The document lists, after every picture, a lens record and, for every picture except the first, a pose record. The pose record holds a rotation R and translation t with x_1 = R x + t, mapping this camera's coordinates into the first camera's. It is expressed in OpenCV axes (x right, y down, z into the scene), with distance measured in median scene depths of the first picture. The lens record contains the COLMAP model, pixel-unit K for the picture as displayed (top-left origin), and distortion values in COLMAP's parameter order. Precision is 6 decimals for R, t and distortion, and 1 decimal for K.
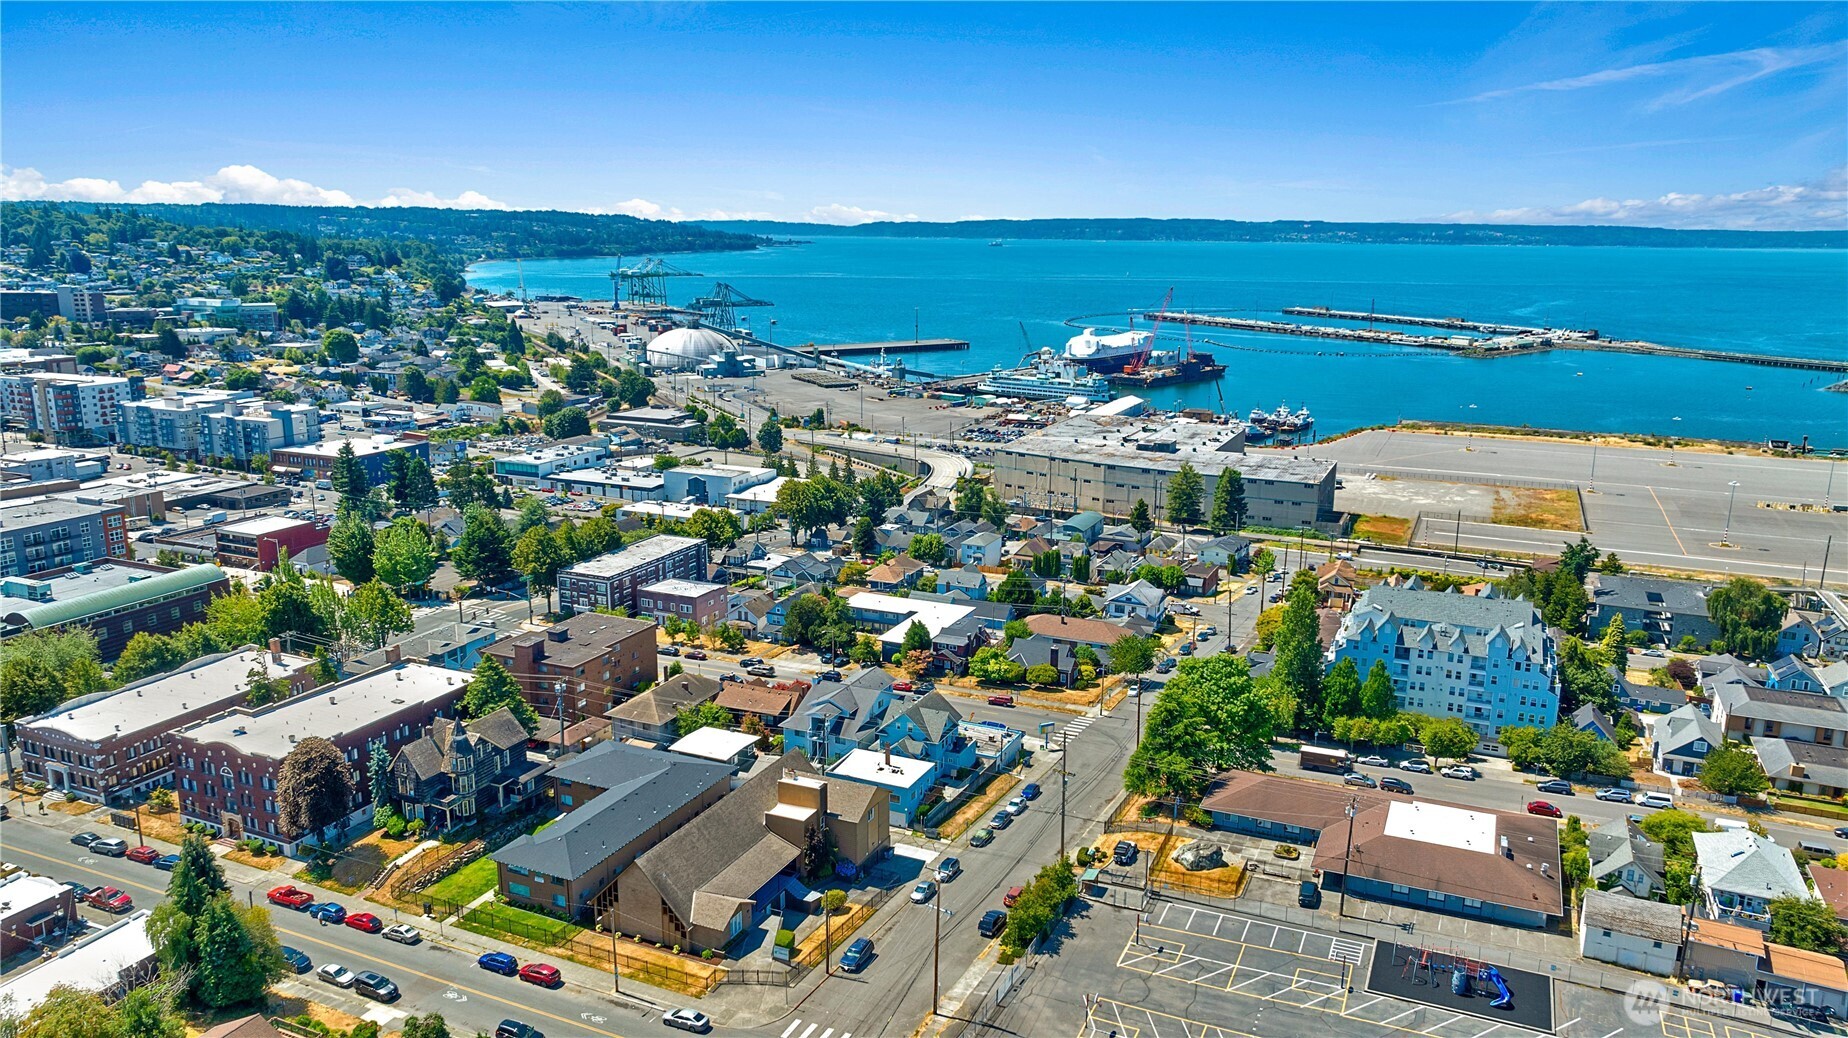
lens RADIAL K [[1308.5, 0, 921.9], [0, 1308.5, 525.8], [0, 0, 1]] dist [-0.030680, 0.024753]
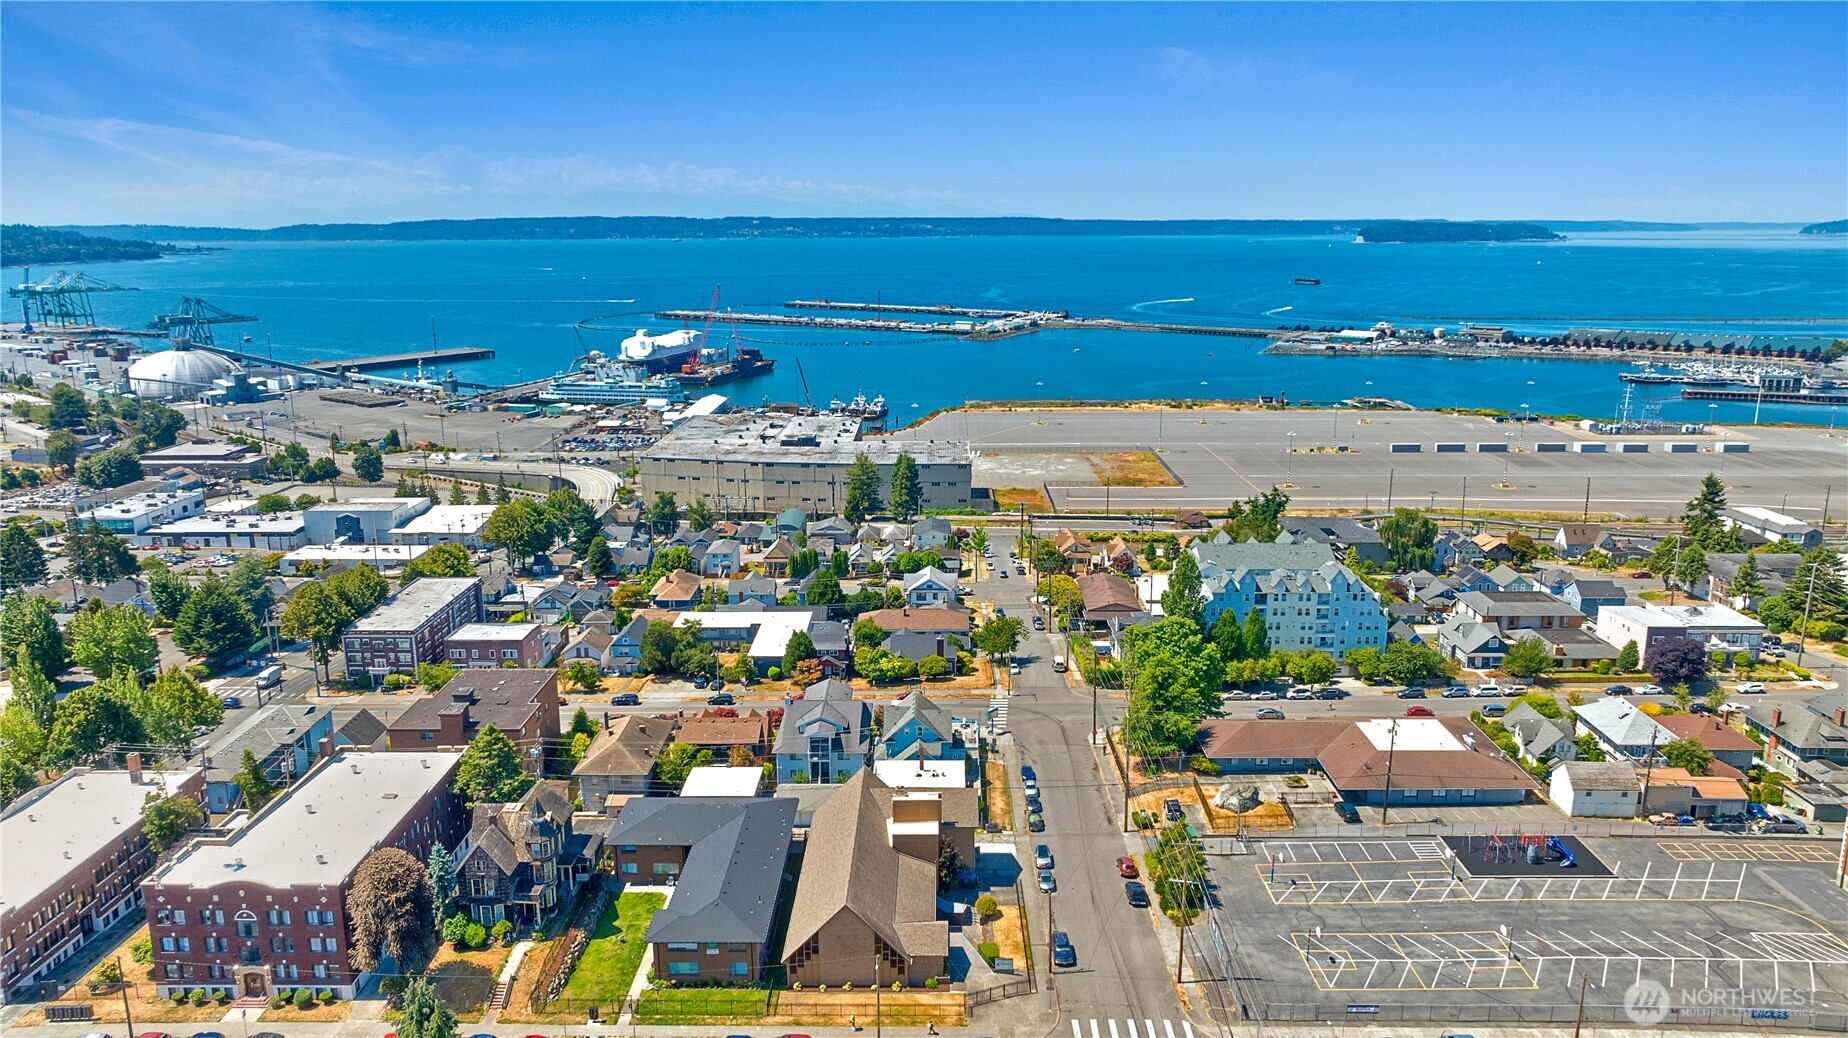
lens RADIAL K [[1308.5, 0, 923.9], [0, 1308.5, 516.7], [0, 0, 1]] dist [-0.030680, 0.024753]
pose [[0.915208, -0.099057, 0.390617, -0.281294], [0.100970, 0.994766, 0.015691, -0.017634], [-0.390127, 0.025080, 0.920419, 0.055344]]
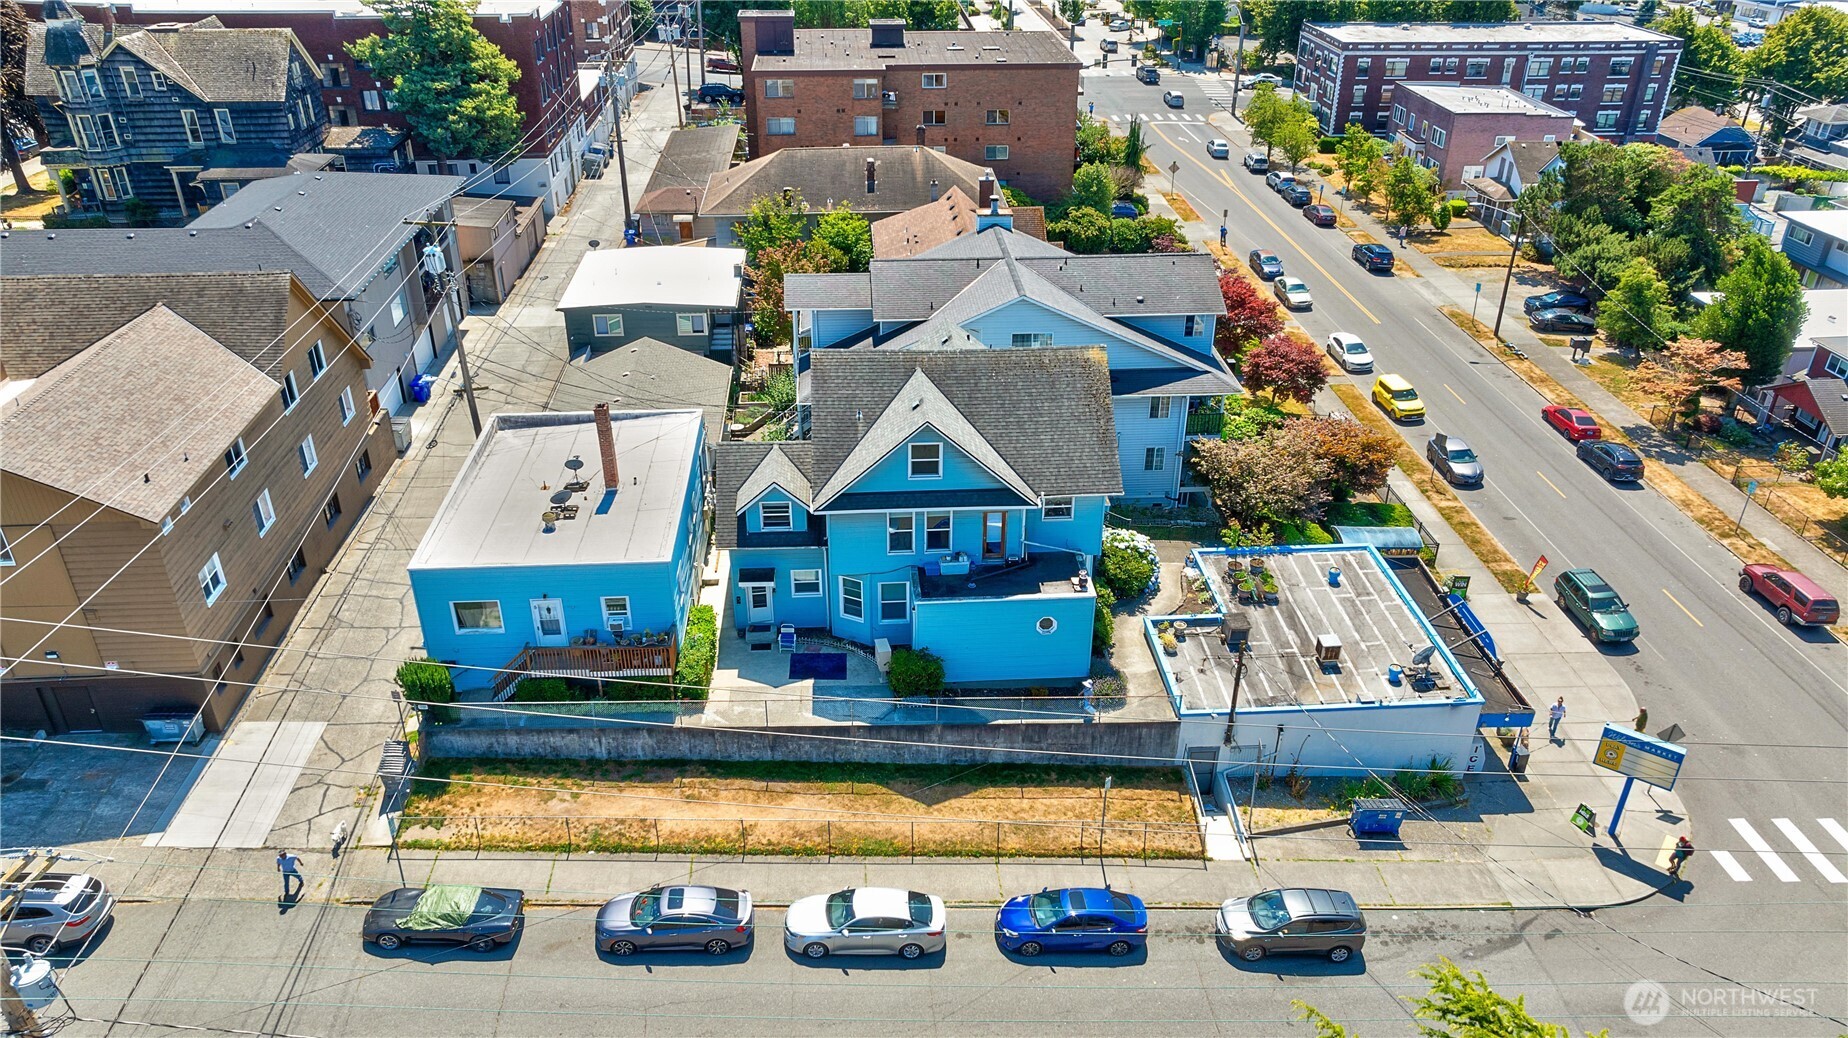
lens RADIAL K [[1308.5, 0, 925.2], [0, 1308.5, 516.5], [0, 0, 1]] dist [-0.030680, 0.024753]
pose [[0.472838, 0.423266, -0.772833, 0.154433], [-0.199430, 0.905720, 0.374029, 0.052226], [0.858284, -0.022729, 0.512671, 0.652403]]
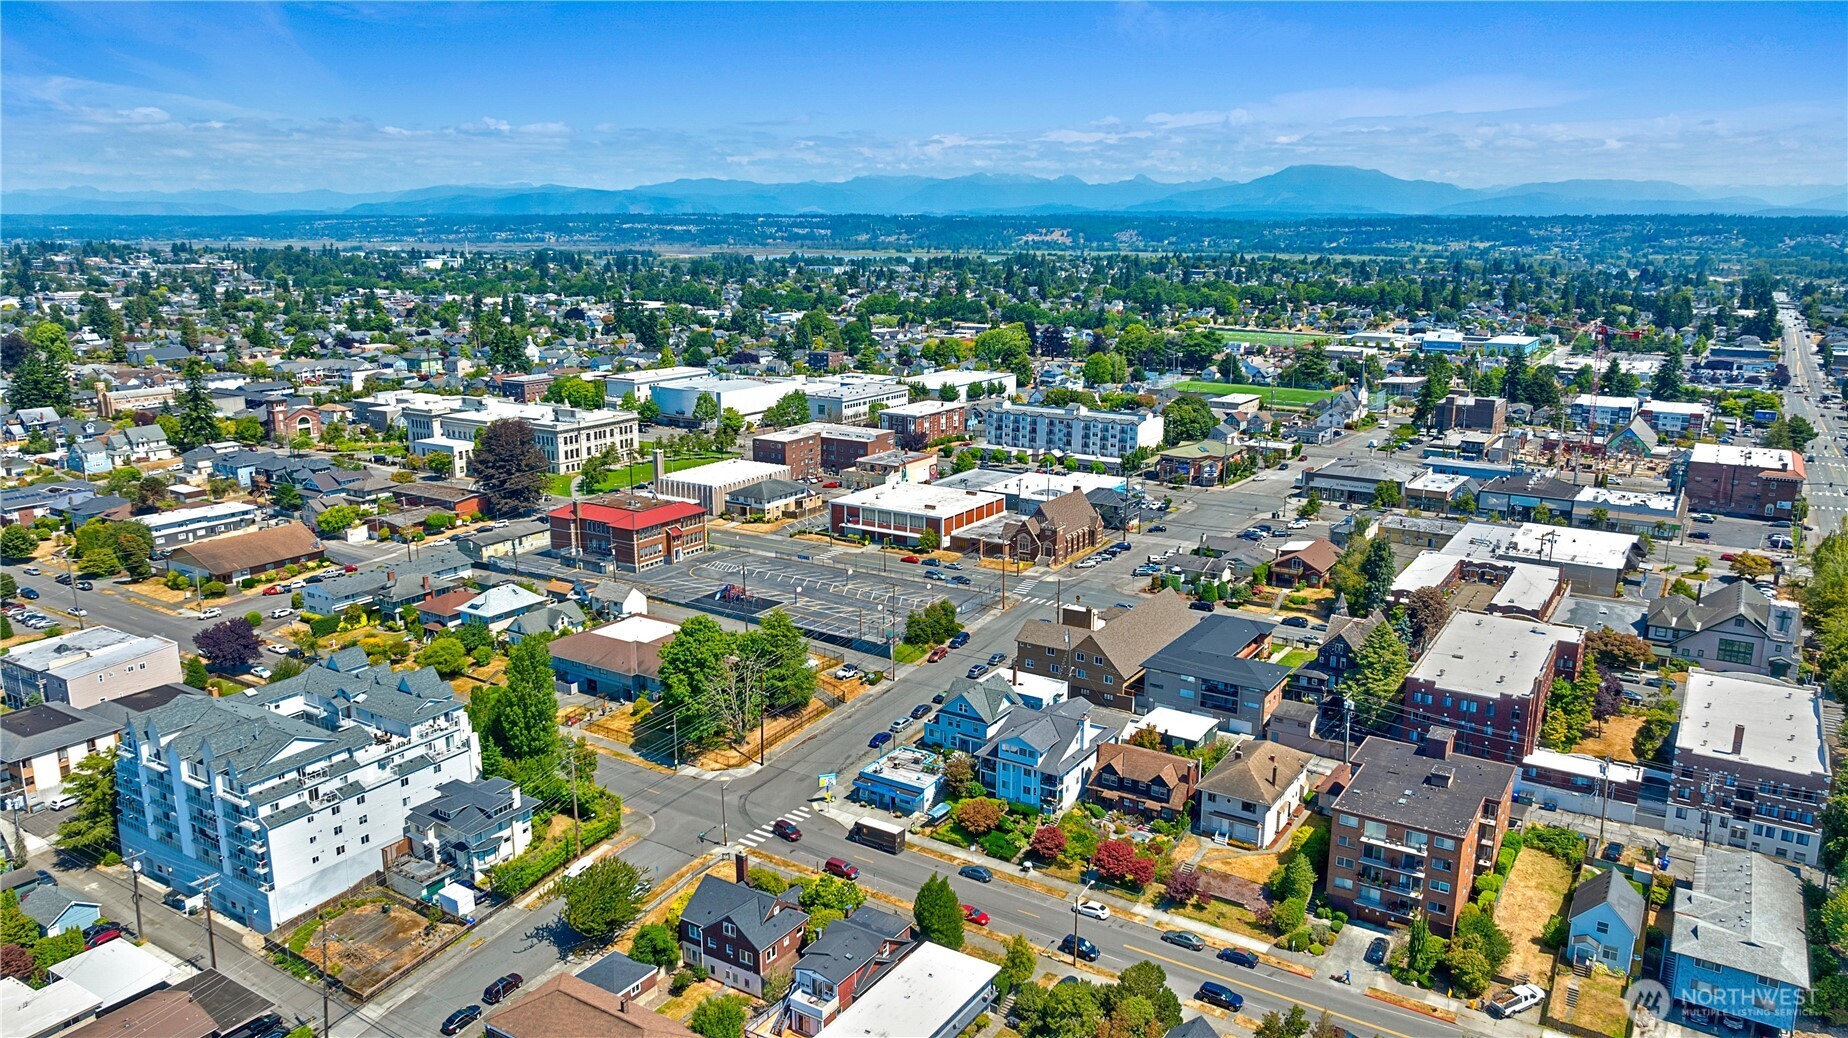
lens RADIAL K [[1308.5, 0, 923.1], [0, 1308.5, 526.6], [0, 0, 1]] dist [-0.030680, 0.024753]
pose [[-0.991433, -0.041490, 0.123851, -0.059381], [0.018263, 0.894860, 0.445973, -0.340947], [-0.129332, 0.444415, -0.886436, 1.427280]]
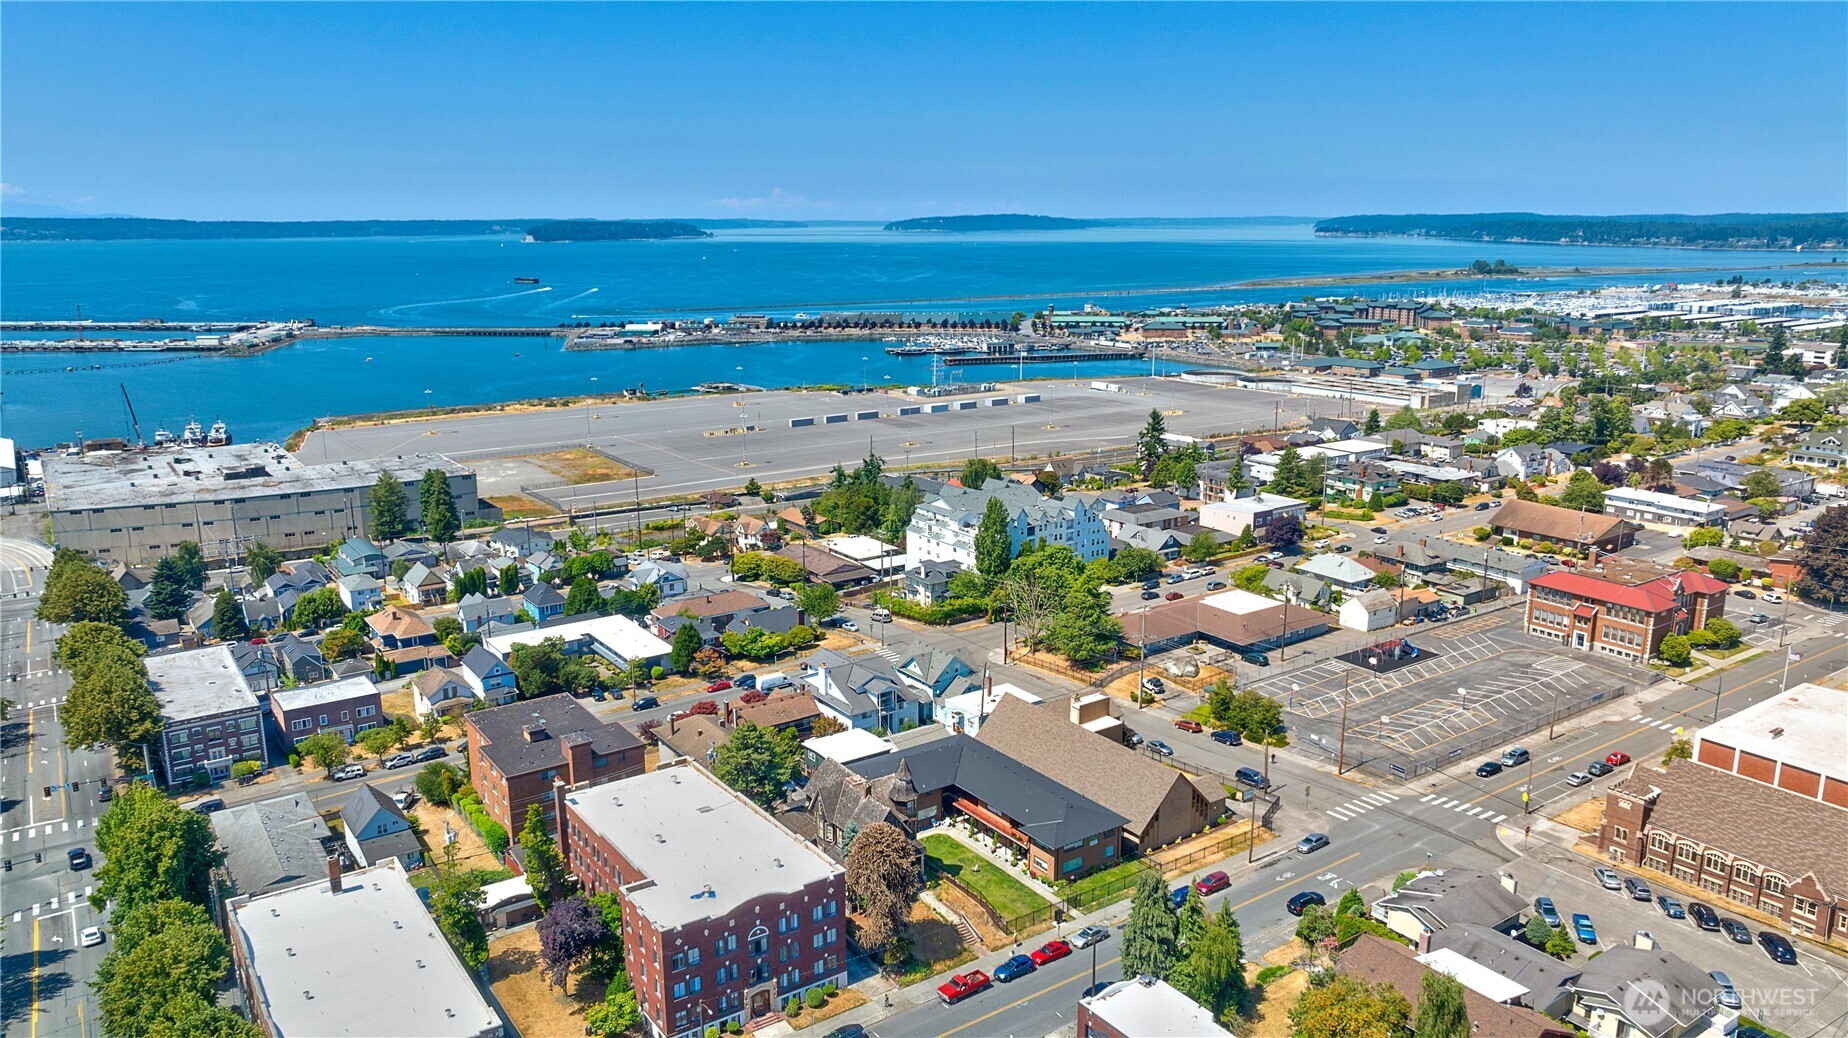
lens RADIAL K [[1308.5, 0, 925.9], [0, 1308.5, 517.4], [0, 0, 1]] dist [-0.030680, 0.024753]
pose [[0.505409, -0.200387, 0.839289, -0.696925], [0.200750, 0.973278, 0.111489, -0.076298], [-0.839202, 0.112140, 0.532132, 0.302013]]
